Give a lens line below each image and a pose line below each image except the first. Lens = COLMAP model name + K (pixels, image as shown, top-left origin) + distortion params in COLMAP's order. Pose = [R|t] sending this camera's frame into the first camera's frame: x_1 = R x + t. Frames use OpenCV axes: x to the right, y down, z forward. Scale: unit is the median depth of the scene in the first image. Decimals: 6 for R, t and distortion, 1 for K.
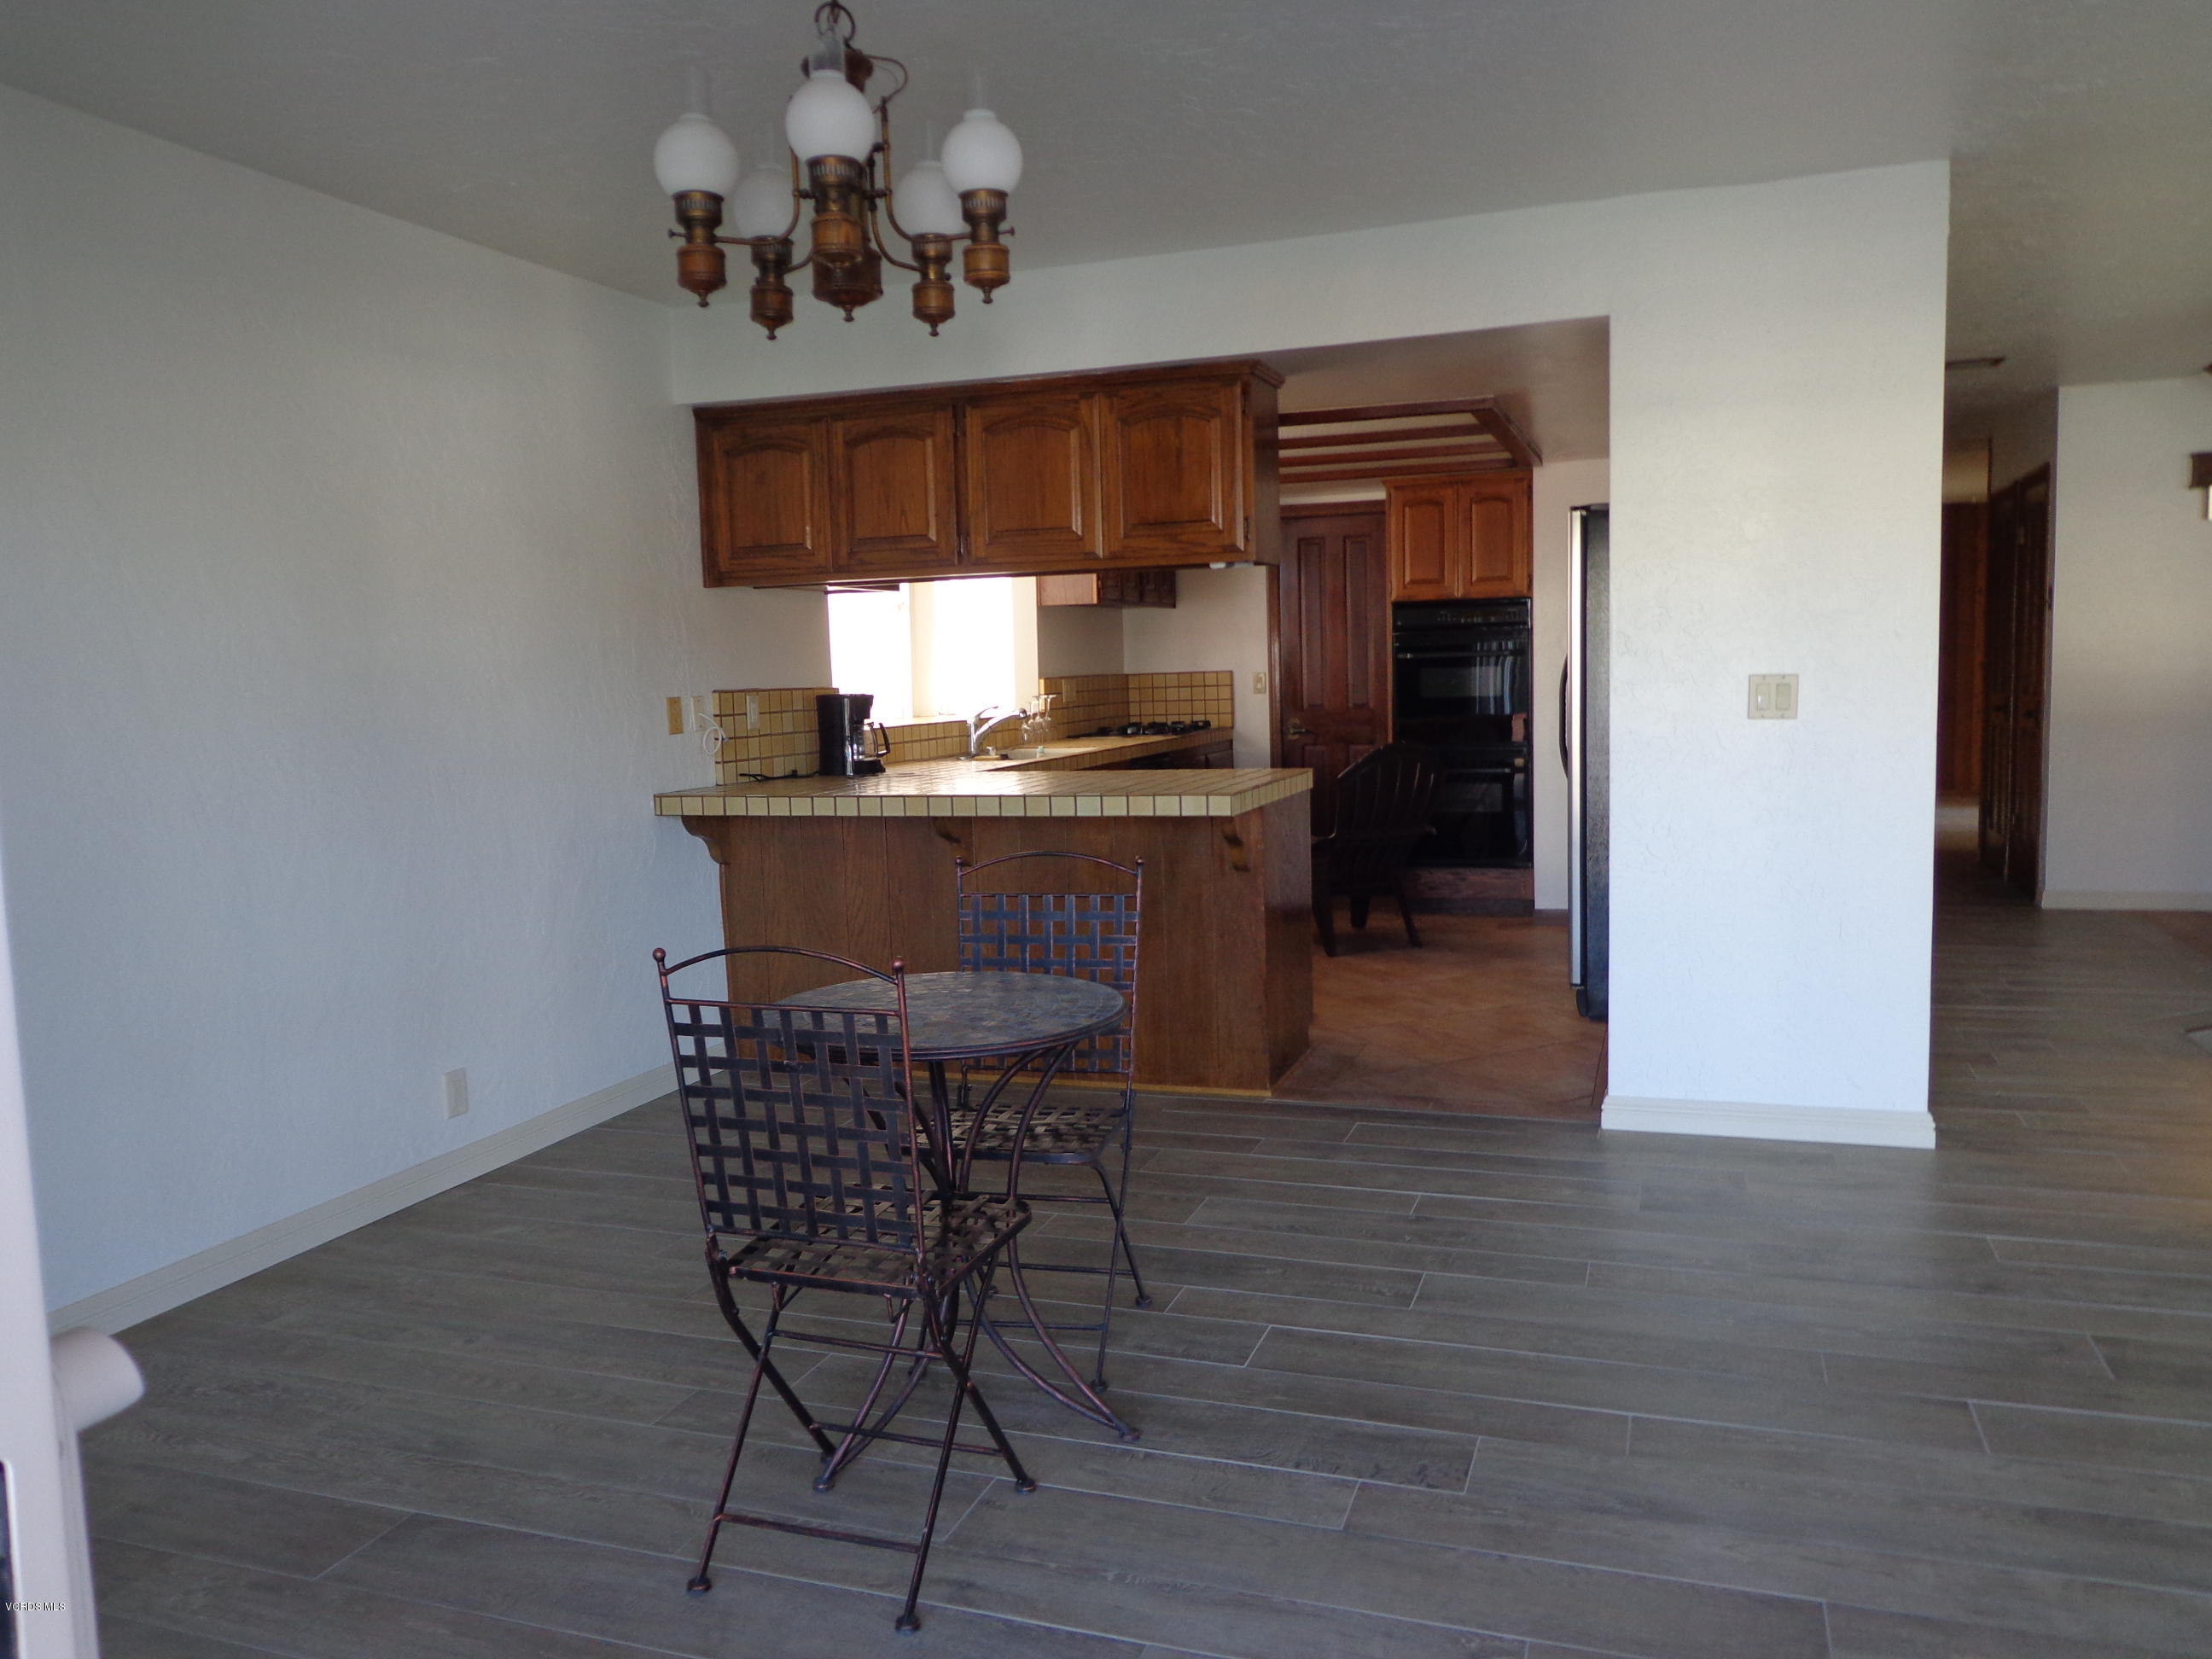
lens RADIAL K [[1620.2, 0, 1101.5], [0, 1620.2, 824.0], [0, 0, 1]] dist [0.001295, 0.000100]
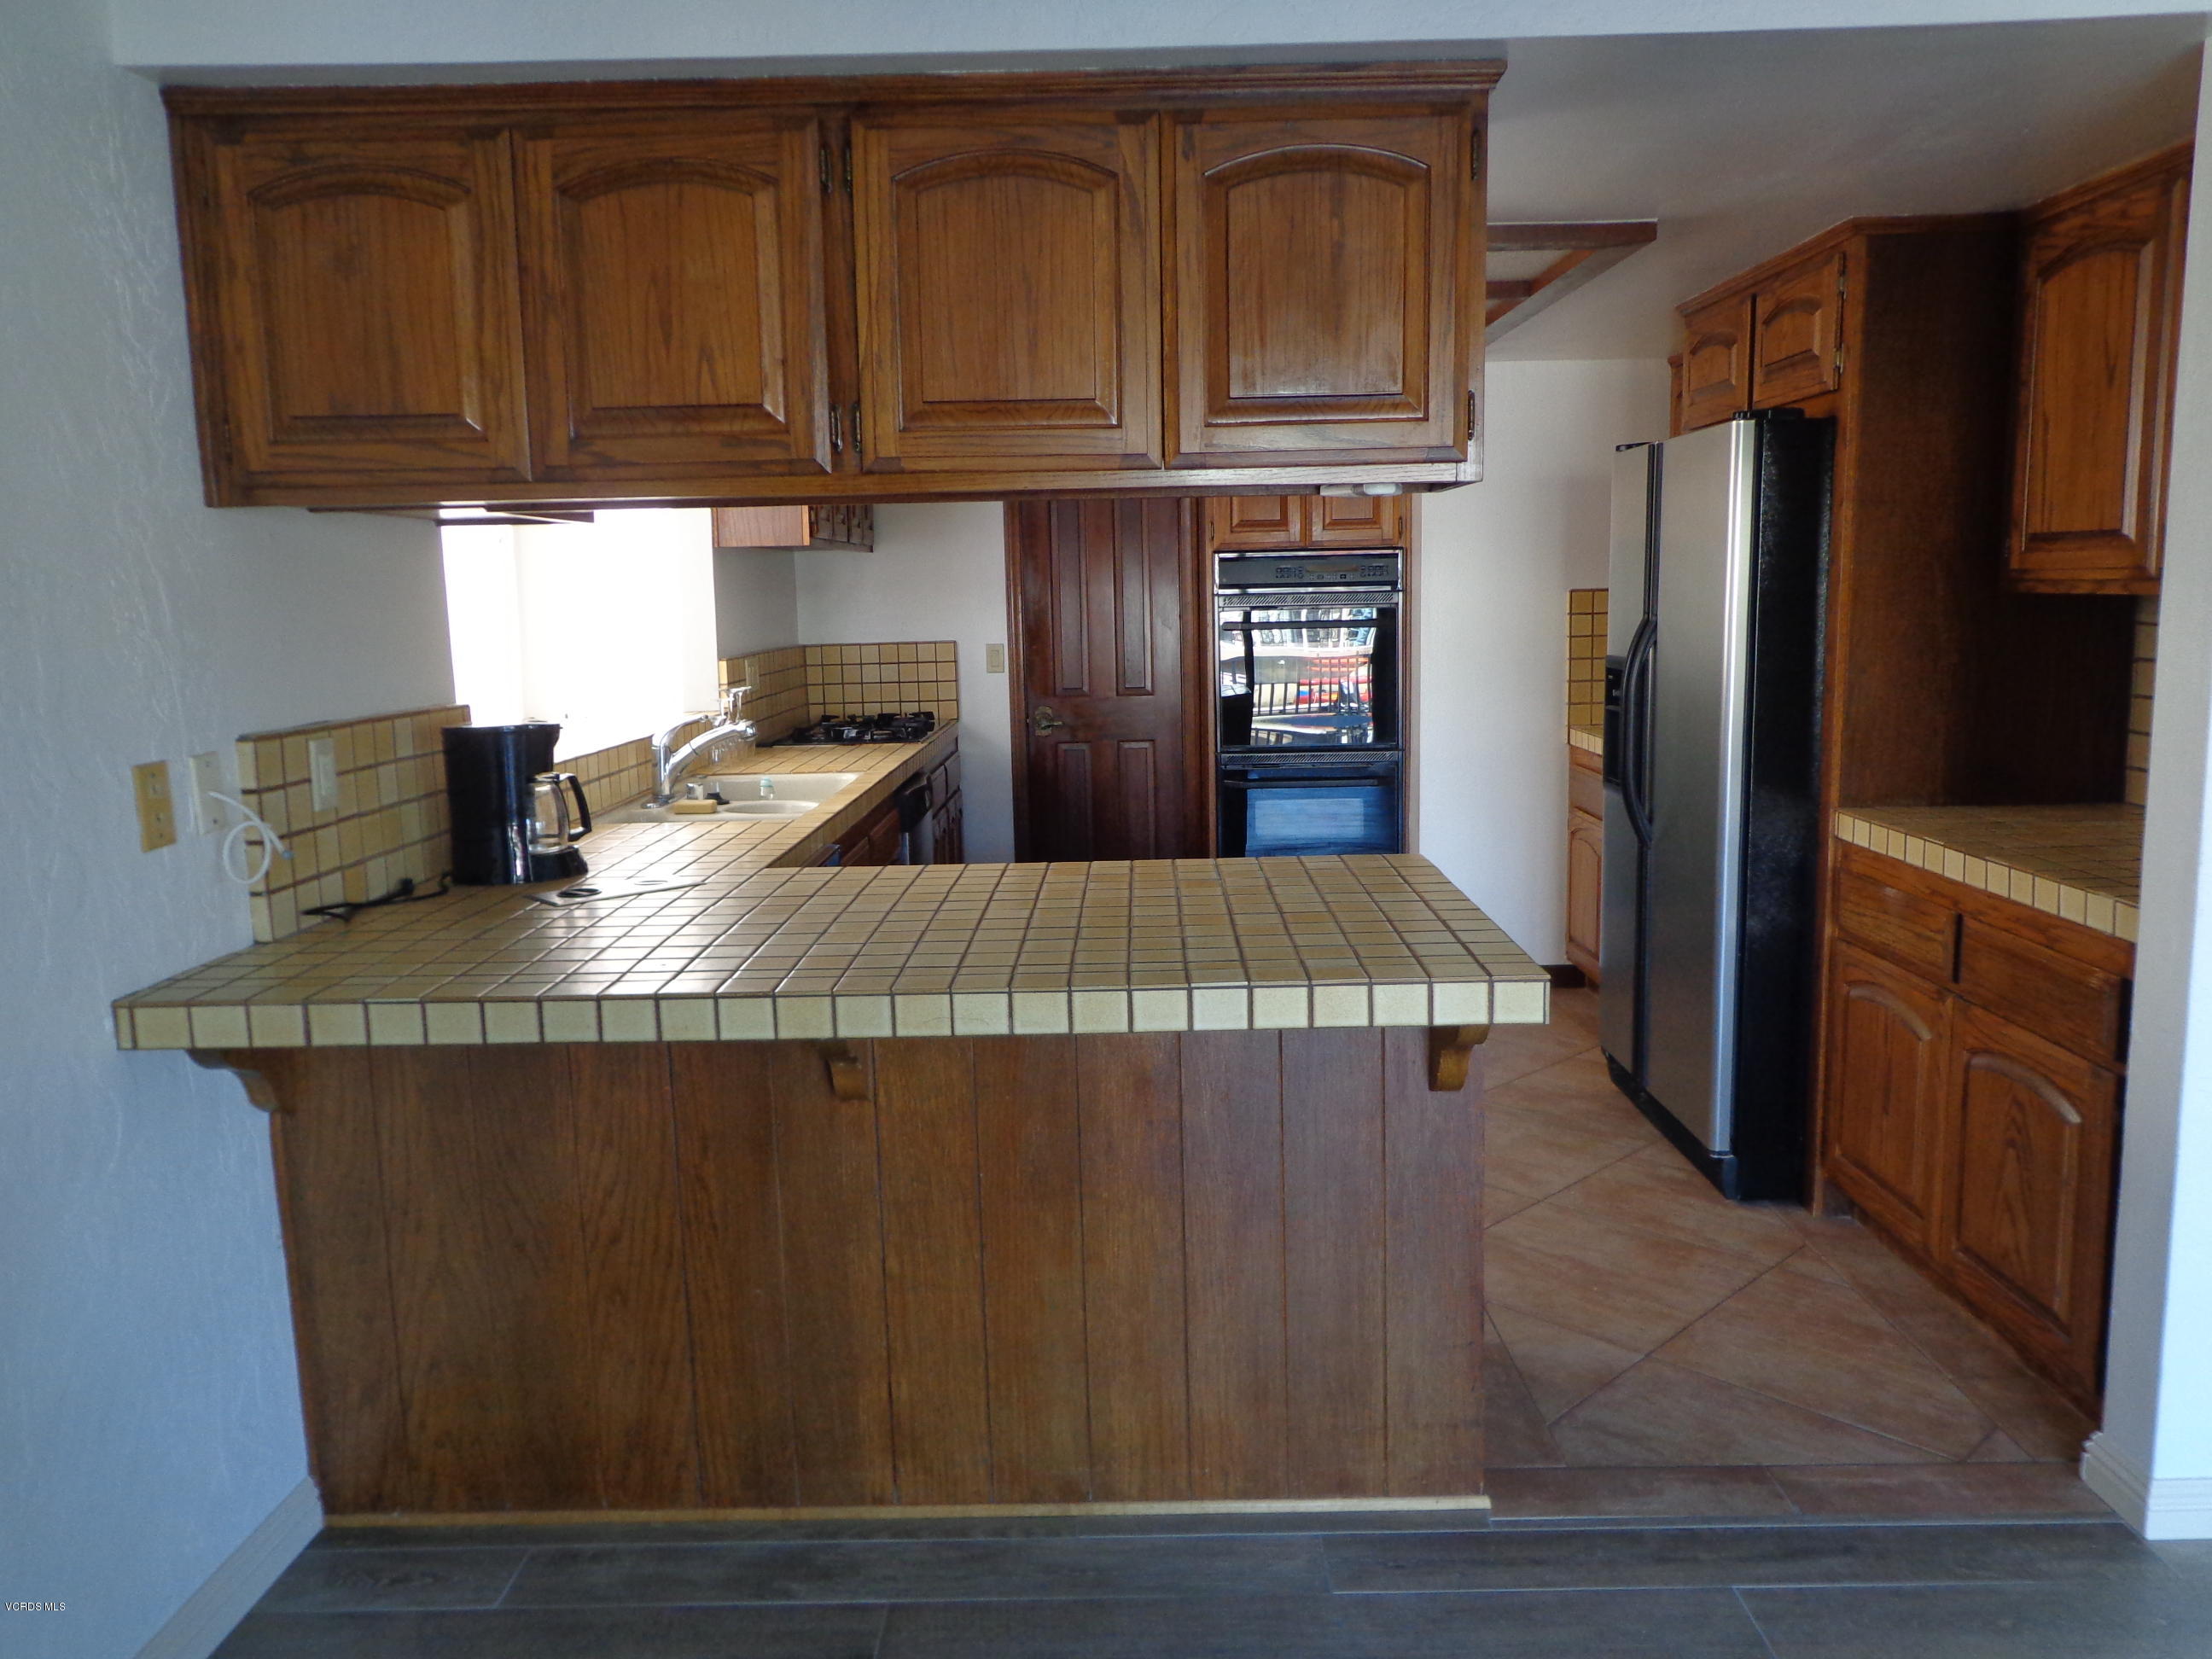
lens RADIAL K [[1620.2, 0, 1115.8], [0, 1620.2, 835.7], [0, 0, 1]] dist [0.001295, 0.000100]
pose [[0.944852, -0.038628, 0.325213, -0.159867], [0.023991, 0.998516, 0.048898, -0.072719], [-0.326619, -0.038399, 0.944376, 0.502950]]
